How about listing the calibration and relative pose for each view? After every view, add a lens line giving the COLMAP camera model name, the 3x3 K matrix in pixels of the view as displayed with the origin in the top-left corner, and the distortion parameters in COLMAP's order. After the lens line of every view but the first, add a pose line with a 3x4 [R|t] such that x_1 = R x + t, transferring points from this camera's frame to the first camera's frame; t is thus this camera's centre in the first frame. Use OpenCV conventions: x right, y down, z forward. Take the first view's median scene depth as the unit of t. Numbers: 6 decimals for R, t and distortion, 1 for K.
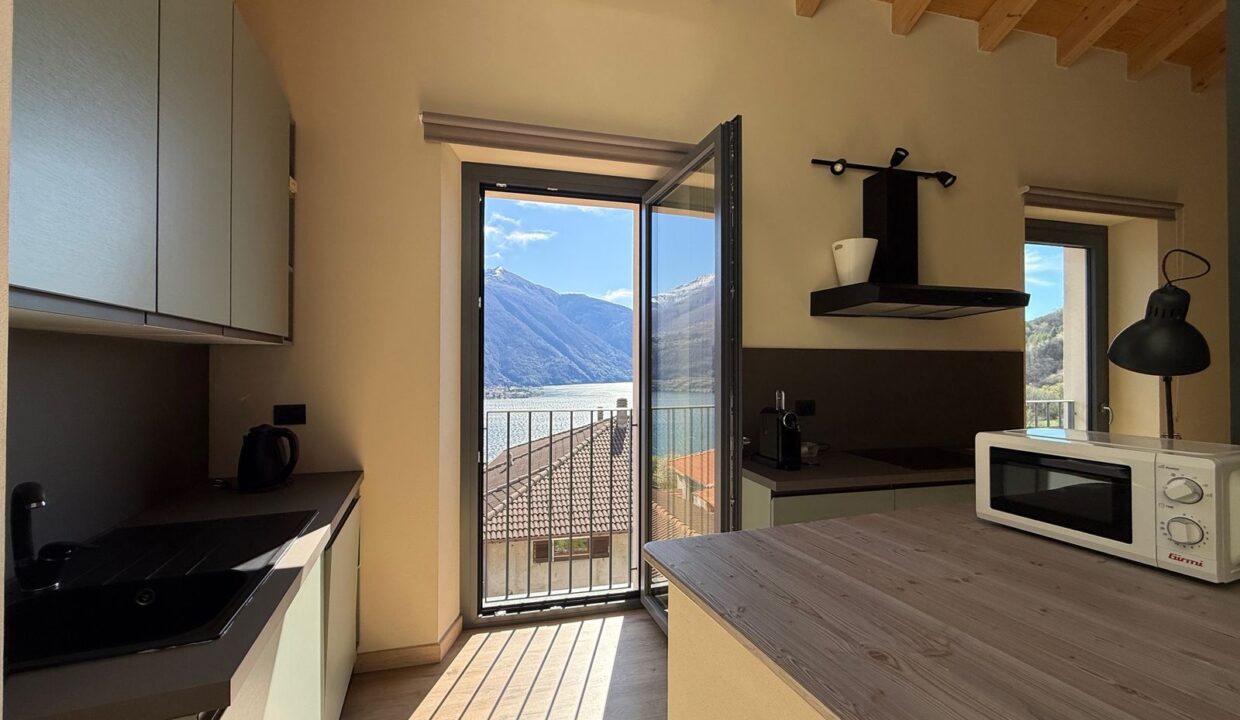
lens RADIAL K [[491.9, 0, 616.2], [0, 491.9, 359.9], [0, 0, 1]] dist [-0.000780, -0.000005]
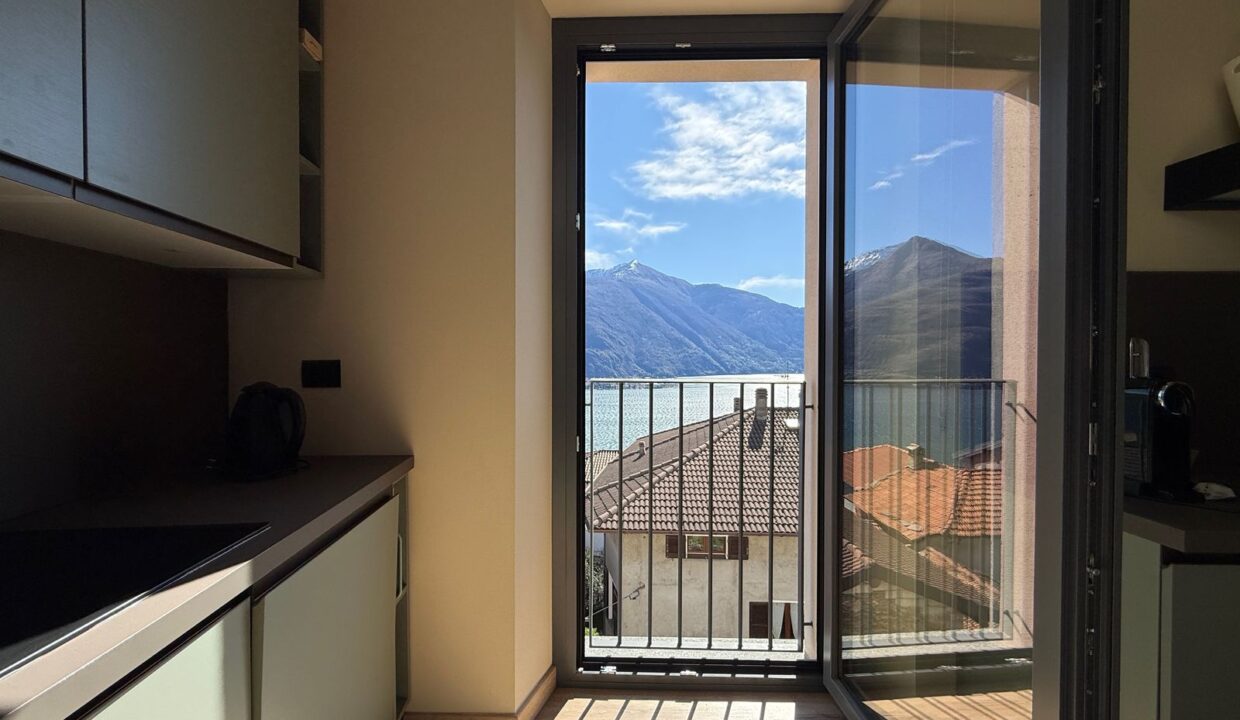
lens RADIAL K [[491.9, 0, 616.2], [0, 491.9, 359.9], [0, 0, 1]] dist [-0.000780, -0.000005]
pose [[0.963802, 0.001671, -0.266615, -0.039739], [0.003221, 0.999834, 0.017911, 0.063740], [0.266600, -0.018121, 0.963637, 0.333501]]
